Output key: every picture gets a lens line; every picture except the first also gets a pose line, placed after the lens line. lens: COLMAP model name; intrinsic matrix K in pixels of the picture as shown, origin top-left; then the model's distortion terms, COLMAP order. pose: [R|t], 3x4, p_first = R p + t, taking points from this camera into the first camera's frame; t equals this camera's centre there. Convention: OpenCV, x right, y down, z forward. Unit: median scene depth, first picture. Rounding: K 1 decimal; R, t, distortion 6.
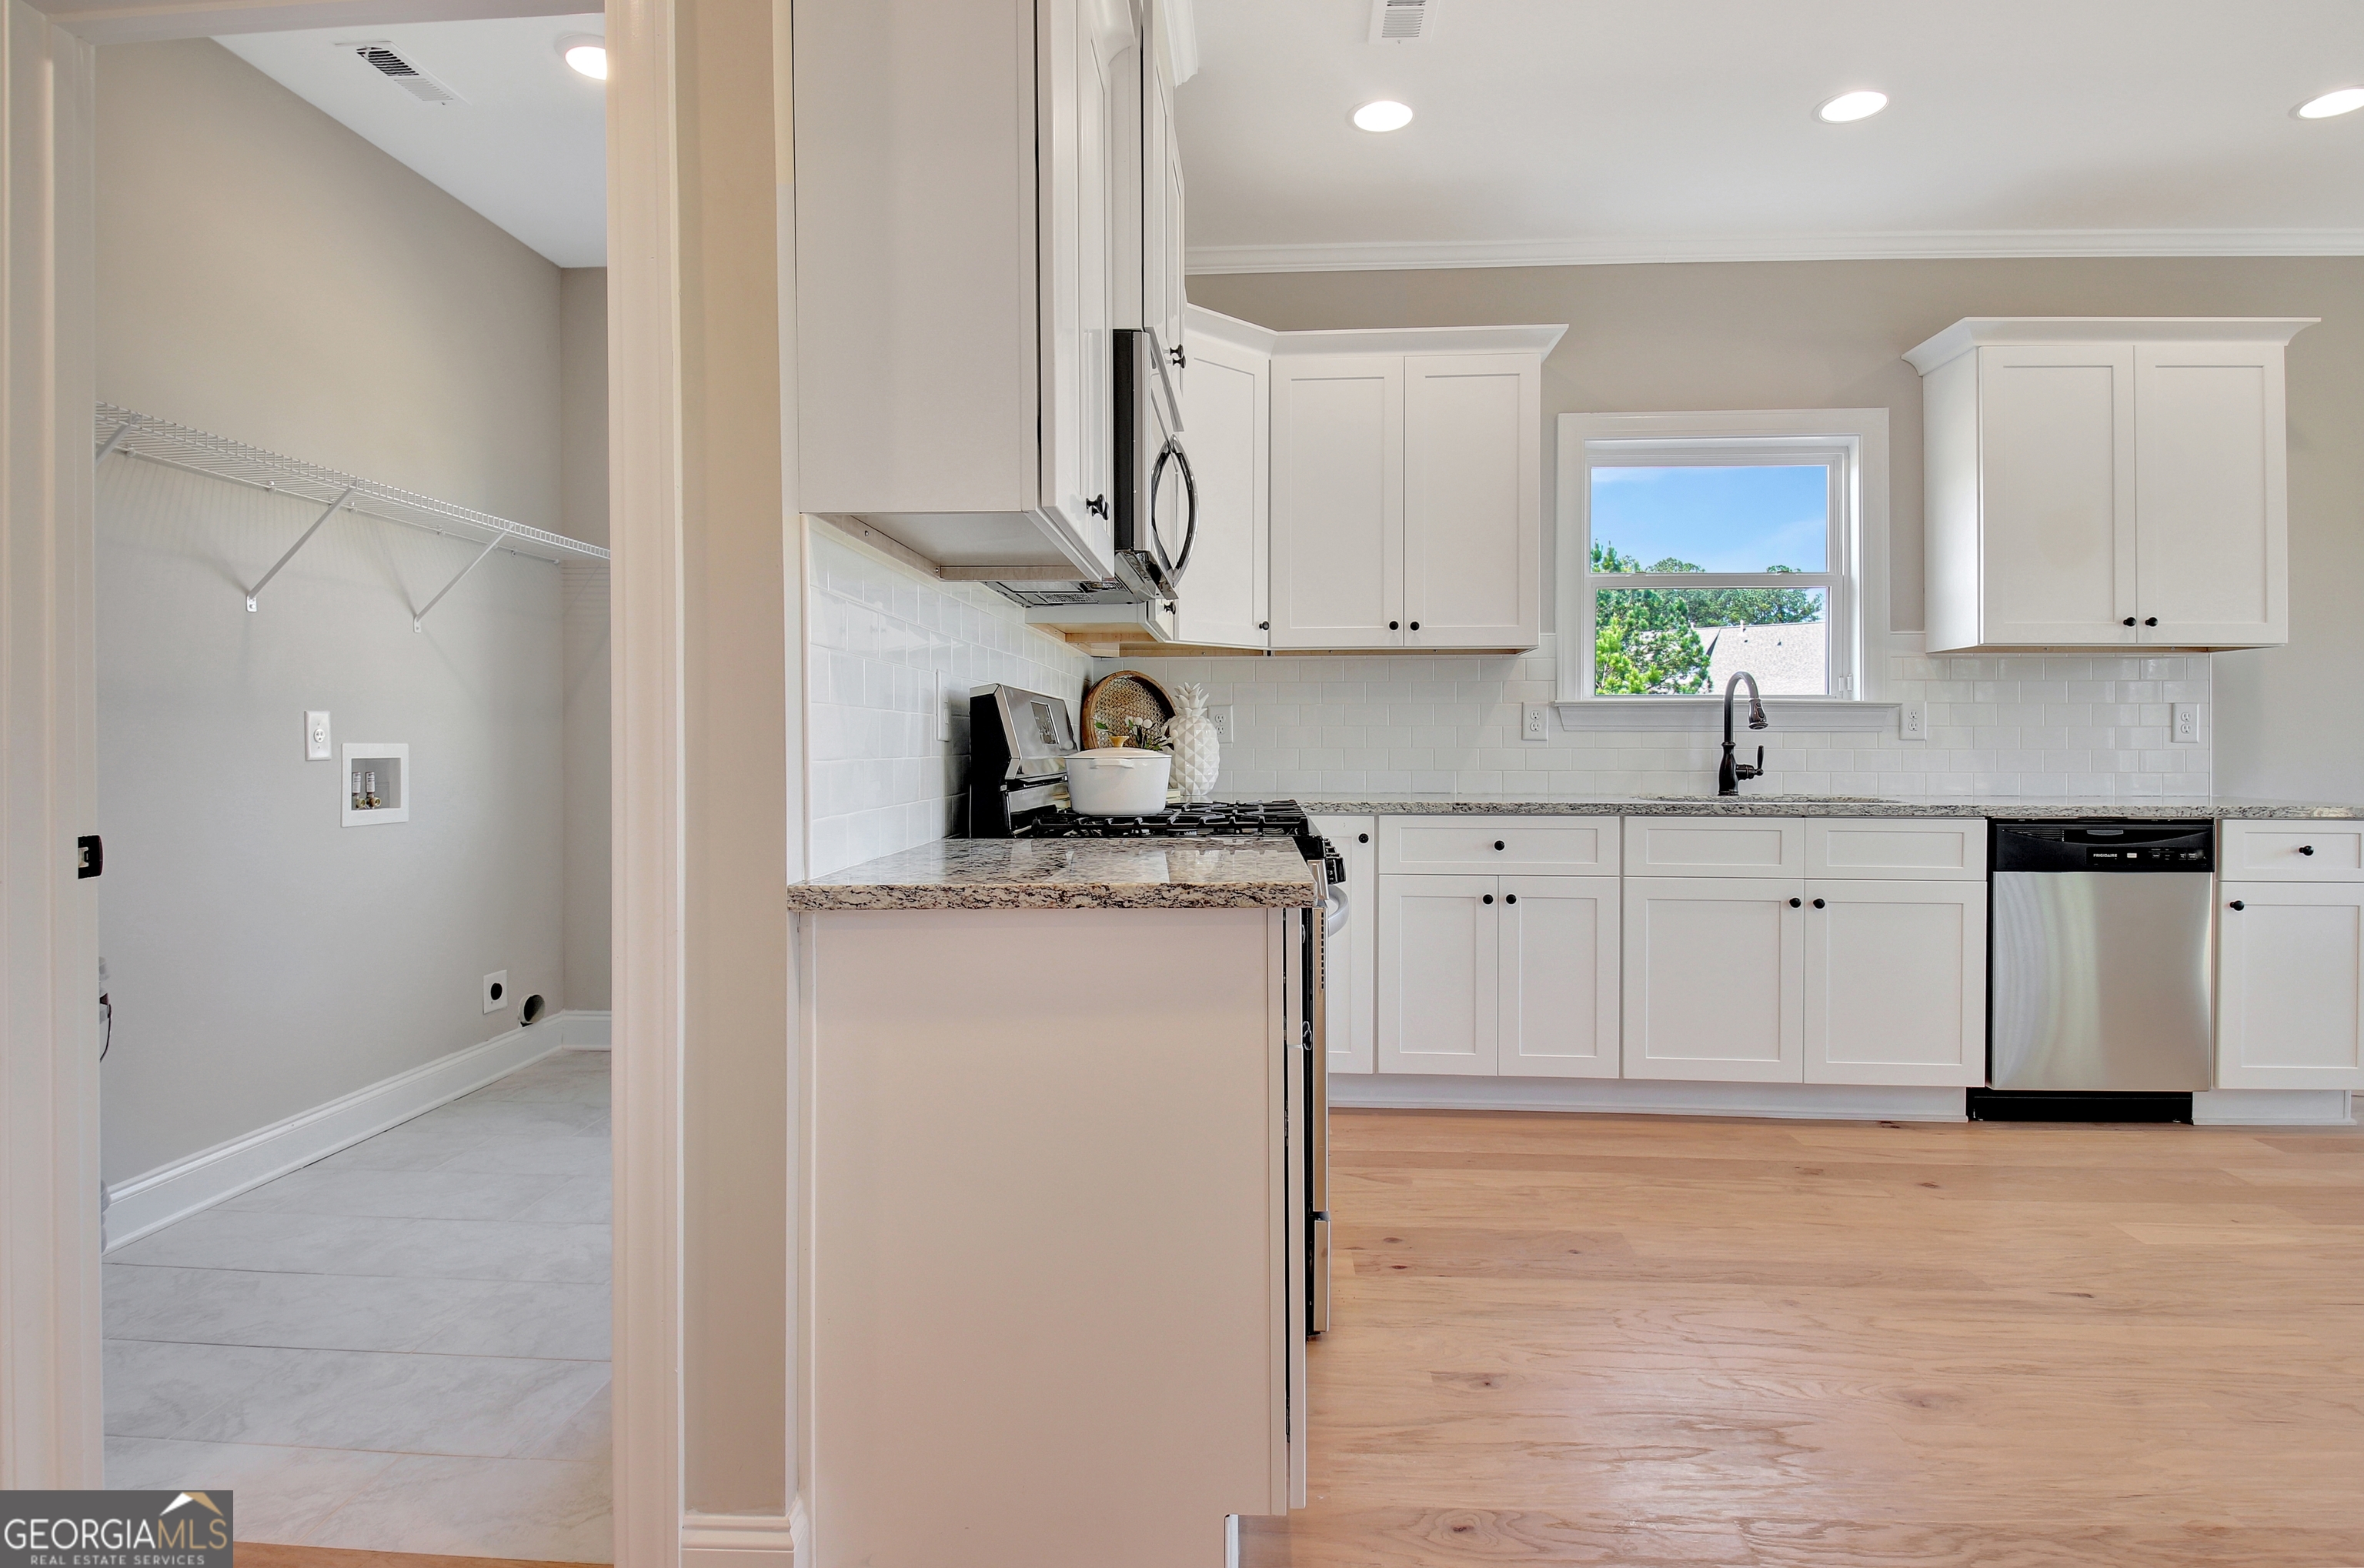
lens RADIAL K [[1227.1, 0, 1177.6], [0, 1227.1, 797.1], [0, 0, 1]] dist [0.024783, -0.039912]
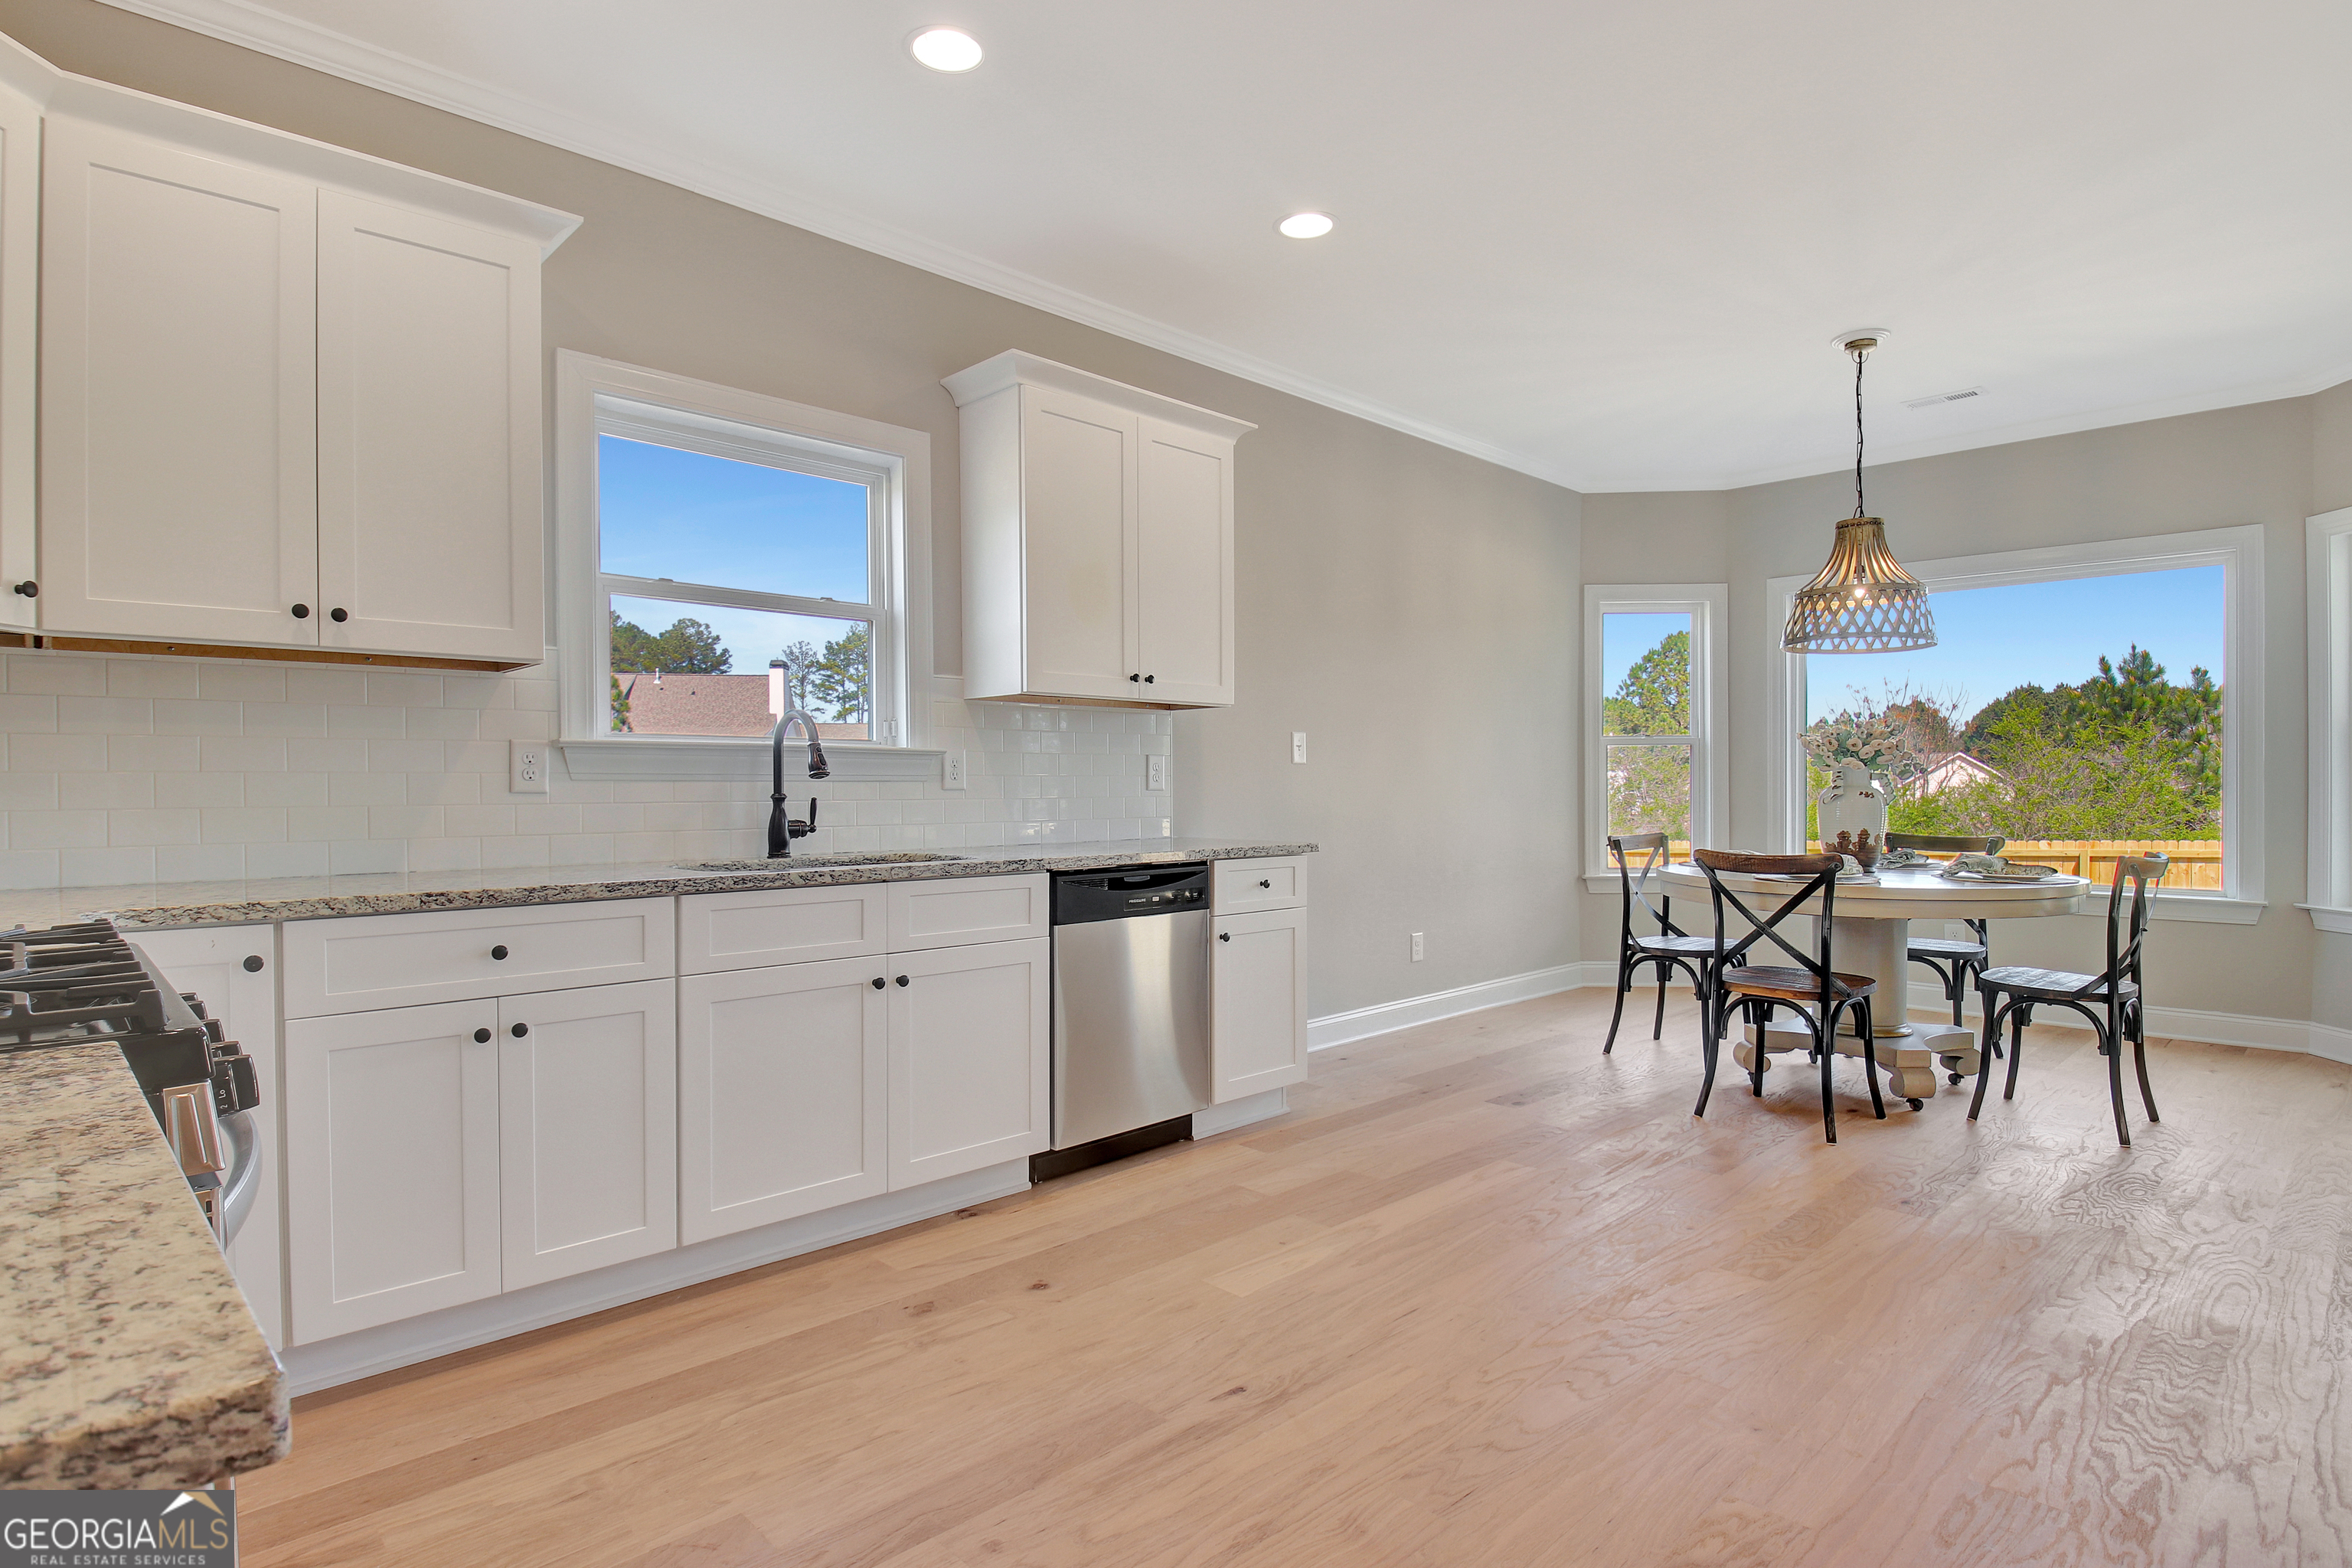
lens RADIAL K [[1221.0, 0, 1171.7], [0, 1221.0, 797.1], [0, 0, 1]] dist [0.024783, -0.039912]
pose [[0.676215, -0.010965, 0.736623, 0.018546], [0.036808, 0.999143, -0.018918, -0.019114], [-0.735785, 0.039906, 0.676039, 0.275763]]
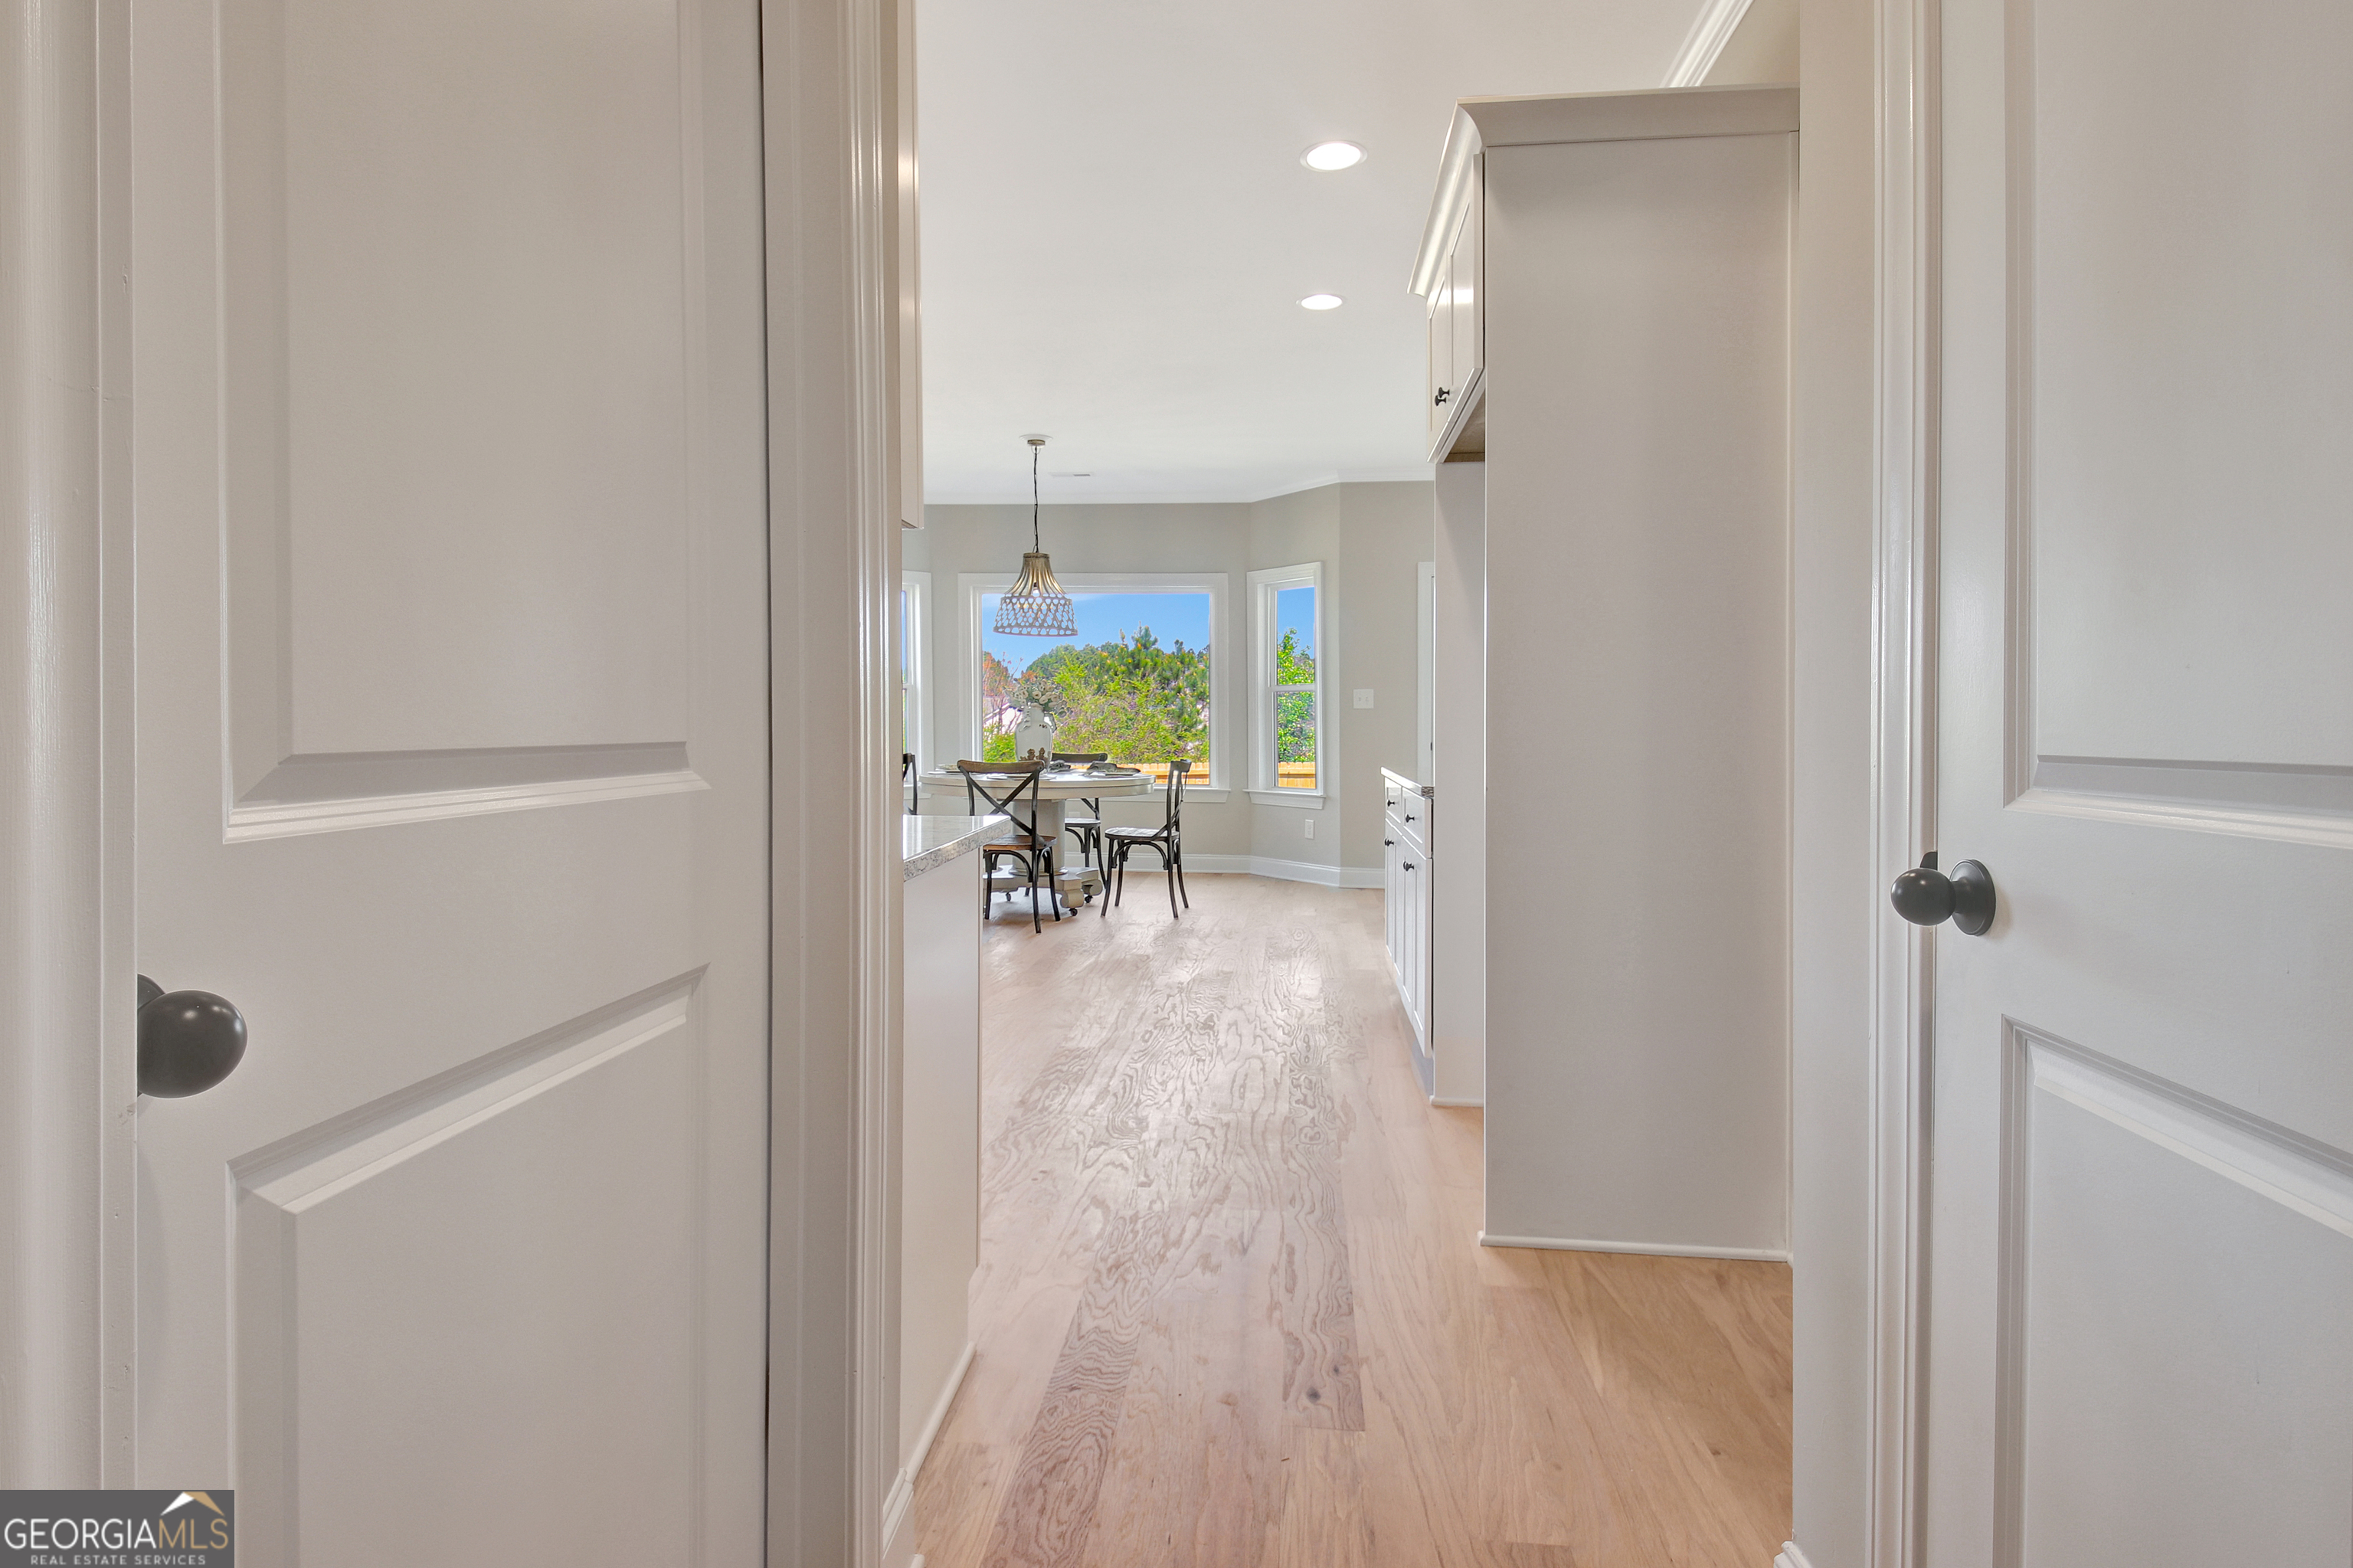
lens RADIAL K [[1221.5, 0, 1172.2], [0, 1221.5, 797.1], [0, 0, 1]] dist [0.024783, -0.039912]
pose [[0.042613, -0.061837, 0.997176, -0.590303], [0.040313, 0.997376, 0.060126, -0.015708], [-0.998278, 0.037637, 0.044994, 0.305332]]
